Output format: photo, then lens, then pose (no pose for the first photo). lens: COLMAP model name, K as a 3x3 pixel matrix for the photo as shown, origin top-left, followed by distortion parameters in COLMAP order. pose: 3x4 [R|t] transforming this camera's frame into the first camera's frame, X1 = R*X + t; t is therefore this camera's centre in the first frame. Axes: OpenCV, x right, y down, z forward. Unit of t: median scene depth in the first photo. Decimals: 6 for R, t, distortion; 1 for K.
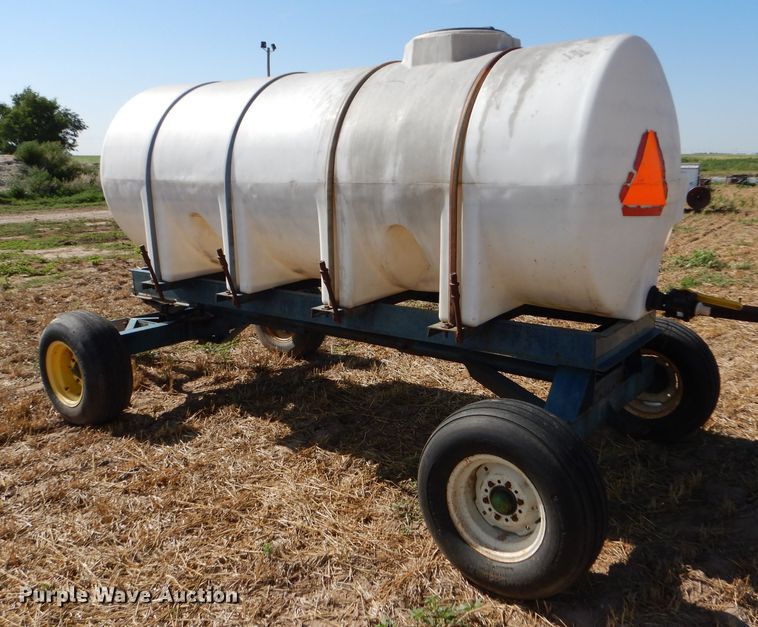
lens RADIAL K [[577.2, 0, 379.0], [0, 577.2, 313.5], [0, 0, 1]] dist [-0.011933, 0.003420]
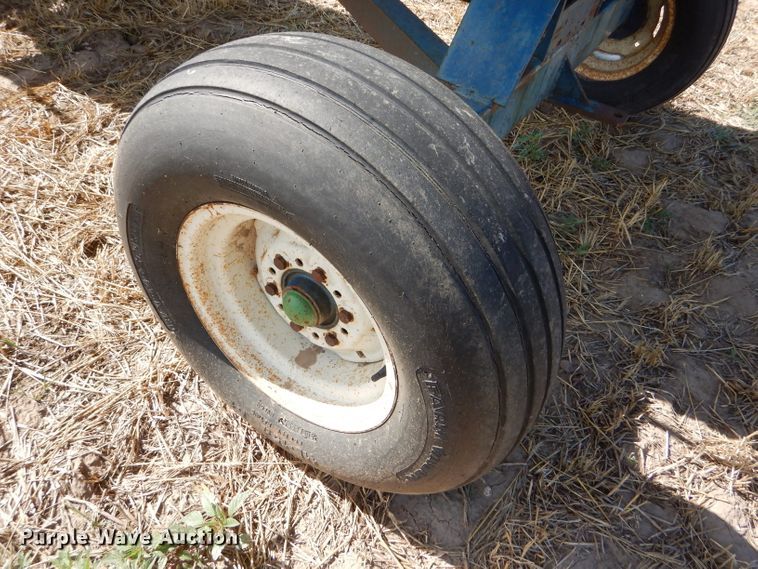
lens RADIAL K [[596.7, 0, 379.0], [0, 596.7, 284.5], [0, 0, 1]] dist [0.014294, -0.002745]
pose [[0.981178, 0.008506, 0.192917, 0.177332], [-0.111481, 0.840685, 0.529925, 0.081665], [-0.157675, -0.541457, 0.825810, 0.628296]]
